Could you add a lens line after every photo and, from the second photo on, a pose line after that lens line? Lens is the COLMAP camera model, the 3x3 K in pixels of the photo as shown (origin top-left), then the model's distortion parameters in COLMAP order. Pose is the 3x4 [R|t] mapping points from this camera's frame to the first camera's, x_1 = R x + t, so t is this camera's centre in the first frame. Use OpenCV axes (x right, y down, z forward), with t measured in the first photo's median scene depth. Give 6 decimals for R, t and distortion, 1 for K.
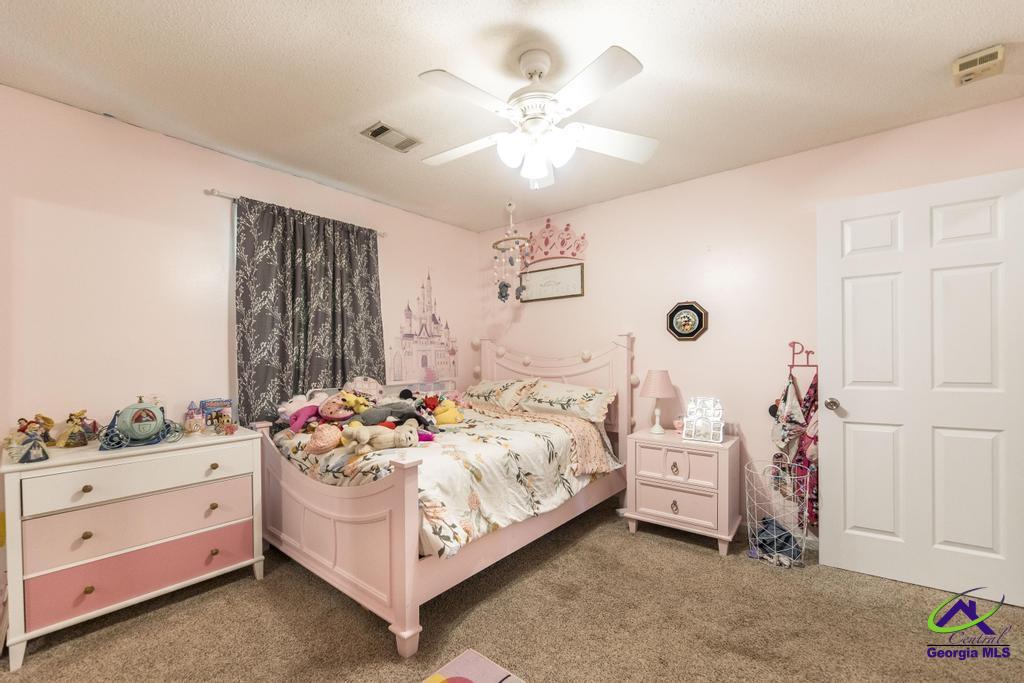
lens RADIAL K [[420.3, 0, 504.9], [0, 420.3, 360.4], [0, 0, 1]] dist [-0.005130, 0.000124]
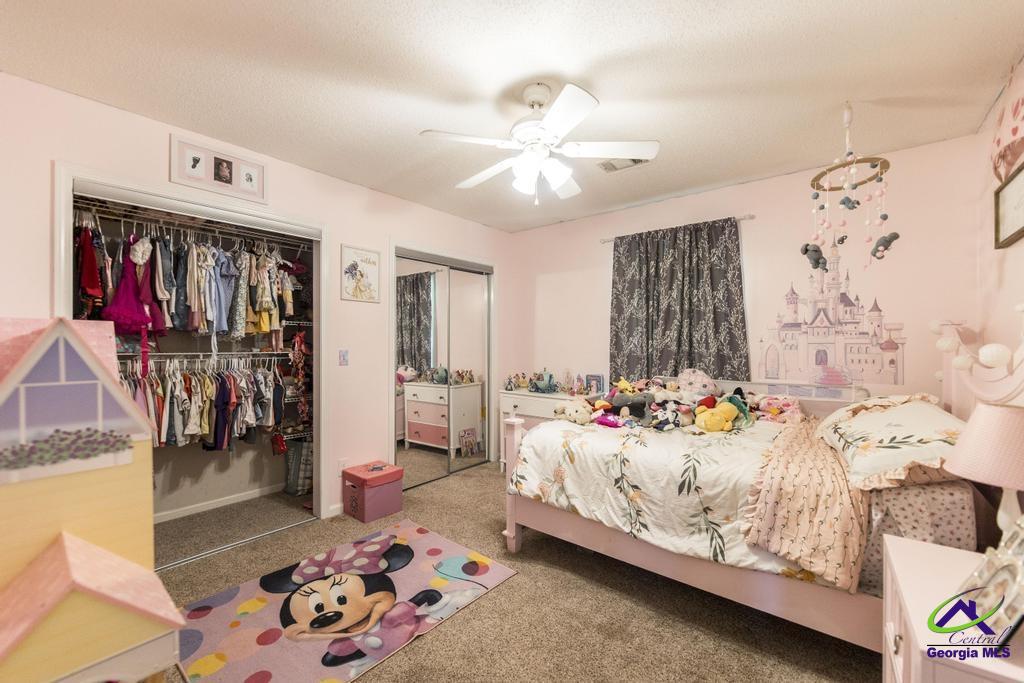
lens RADIAL K [[420.3, 0, 511.2], [0, 420.3, 340.2], [0, 0, 1]] dist [-0.005130, 0.000124]
pose [[0.007313, 0.001506, -0.999972, 0.786311], [-0.015265, 0.999883, 0.001394, -0.030392], [0.999857, 0.015254, 0.007335, 0.608187]]
